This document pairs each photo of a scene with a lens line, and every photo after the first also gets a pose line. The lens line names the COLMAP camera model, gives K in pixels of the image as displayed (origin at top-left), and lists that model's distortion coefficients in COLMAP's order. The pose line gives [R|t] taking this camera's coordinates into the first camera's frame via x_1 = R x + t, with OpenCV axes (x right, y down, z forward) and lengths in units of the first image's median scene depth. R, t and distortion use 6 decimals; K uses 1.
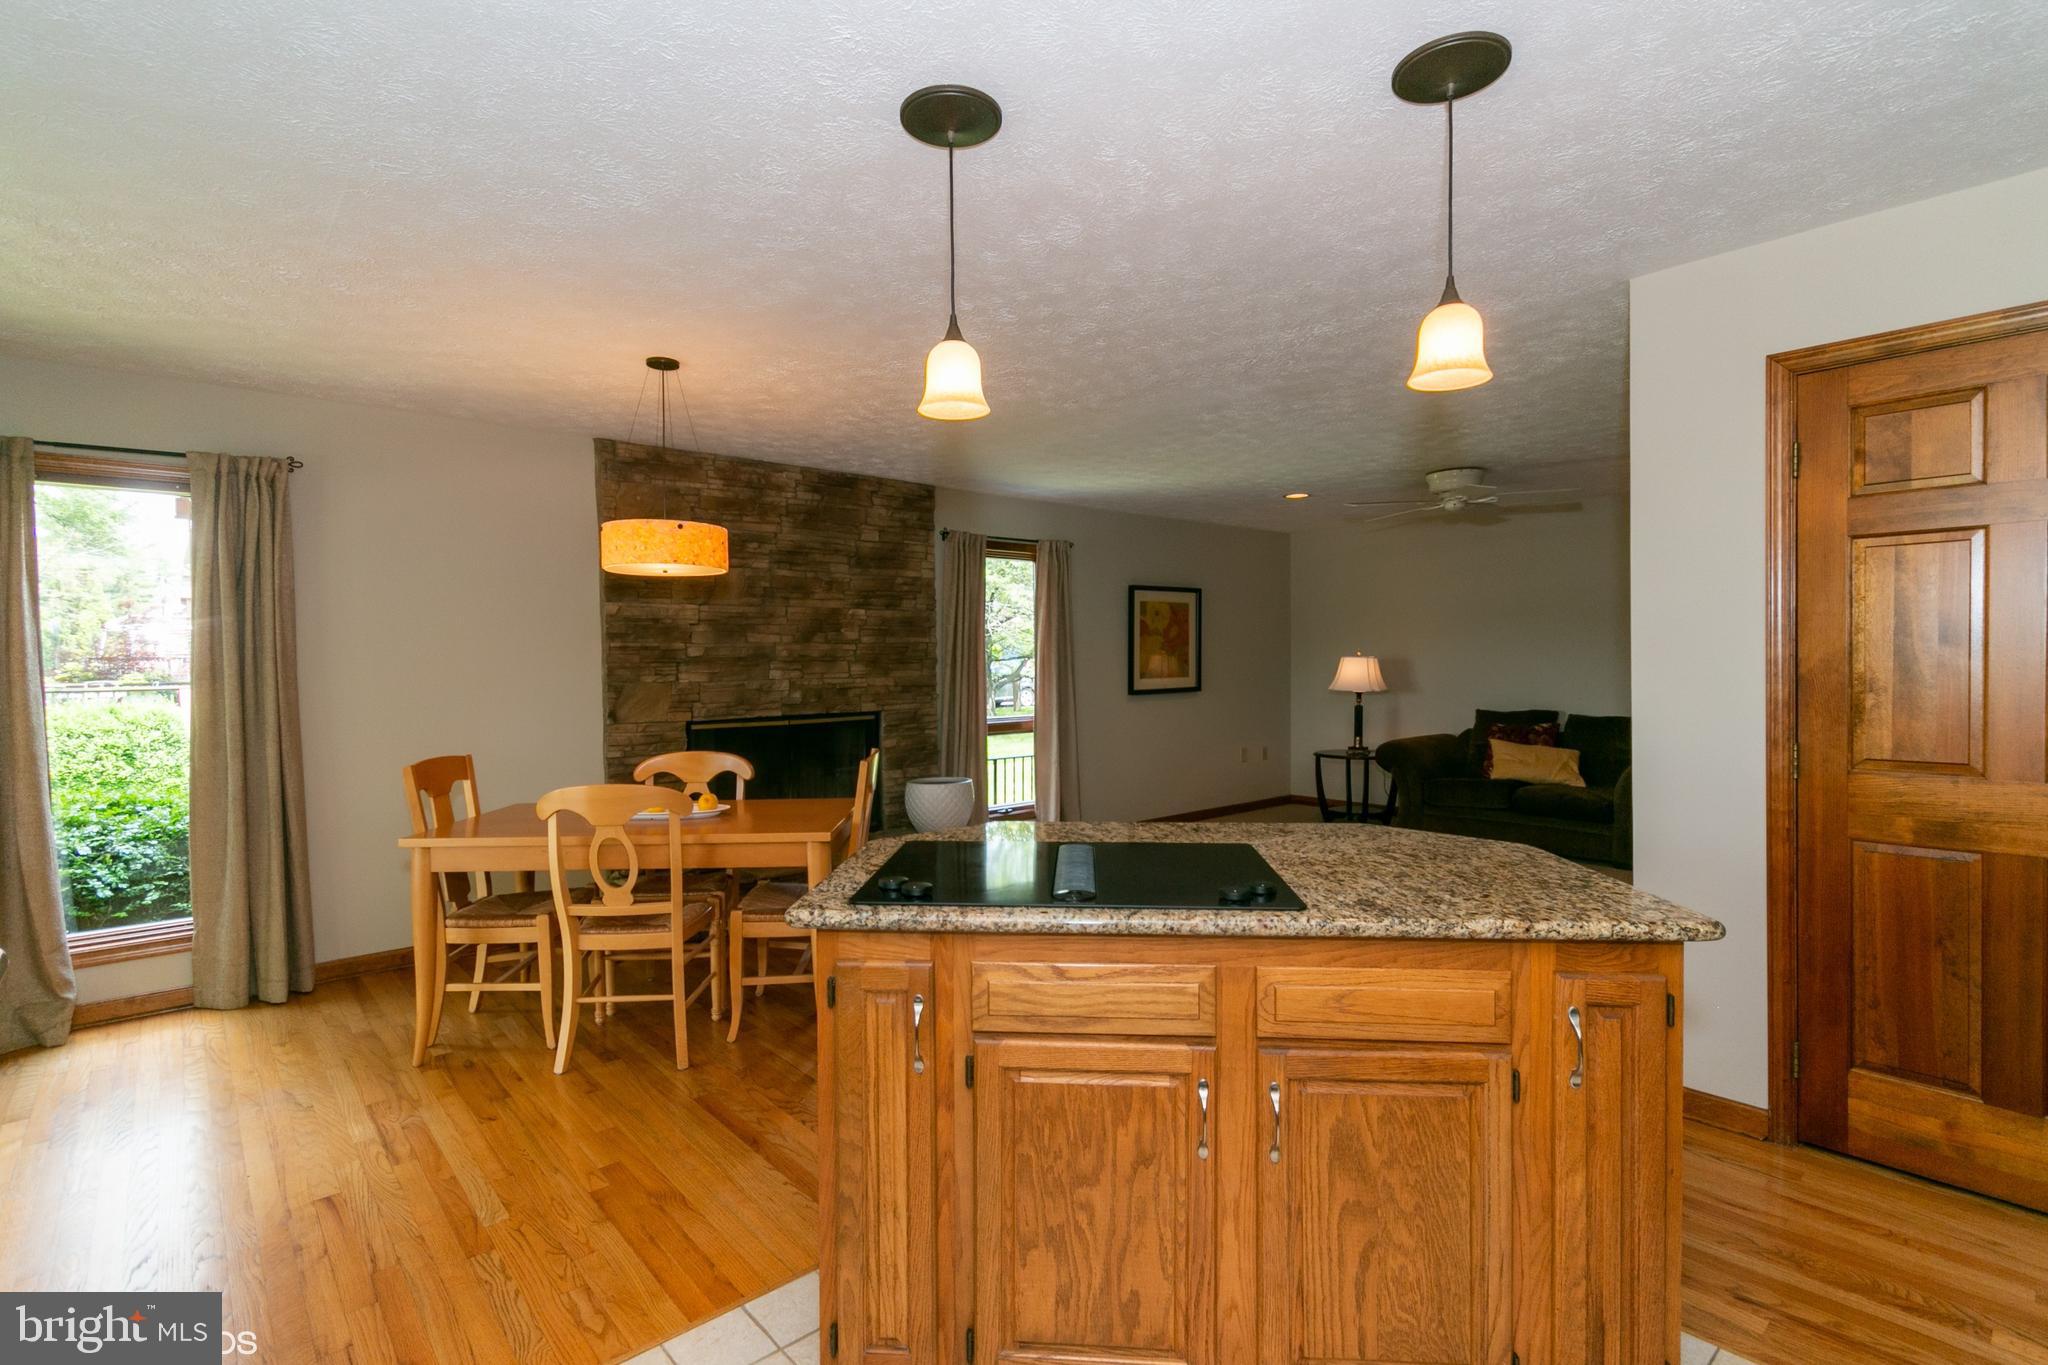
lens RADIAL K [[965.0, 0, 1014.0], [0, 965.0, 677.2], [0, 0, 1]] dist [0.000643, -0.000705]
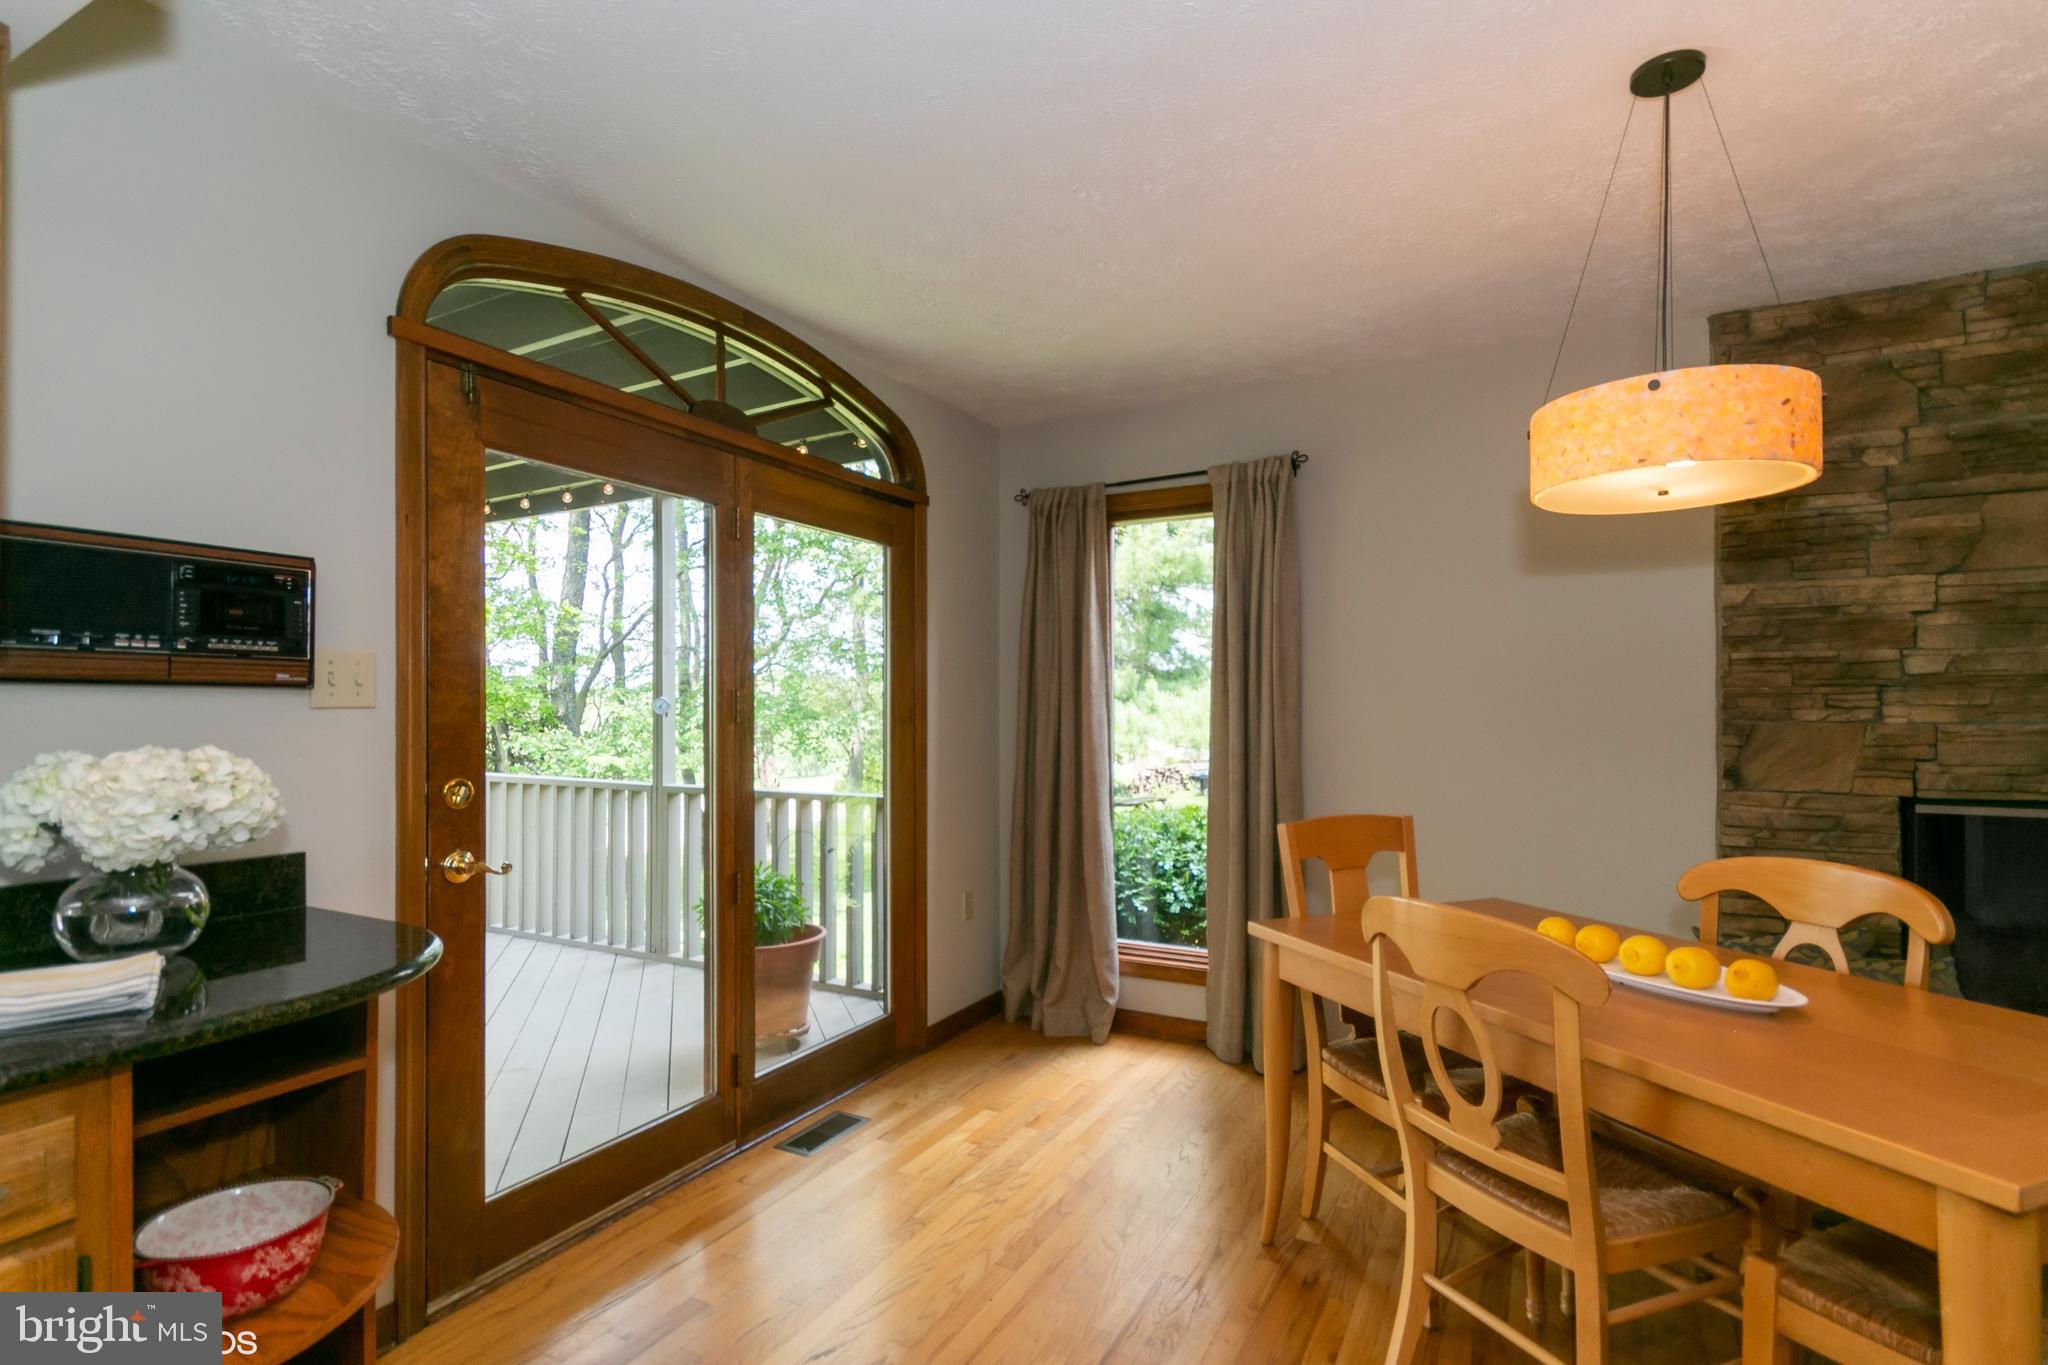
lens RADIAL K [[965.0, 0, 1066.7], [0, 965.0, 709.1], [0, 0, 1]] dist [0.000643, -0.000705]
pose [[0.339759, 0.009186, -0.940468, 0.002255], [-0.017743, 0.999837, 0.003357, 0.004133], [0.940345, 0.015546, 0.339866, 0.388914]]
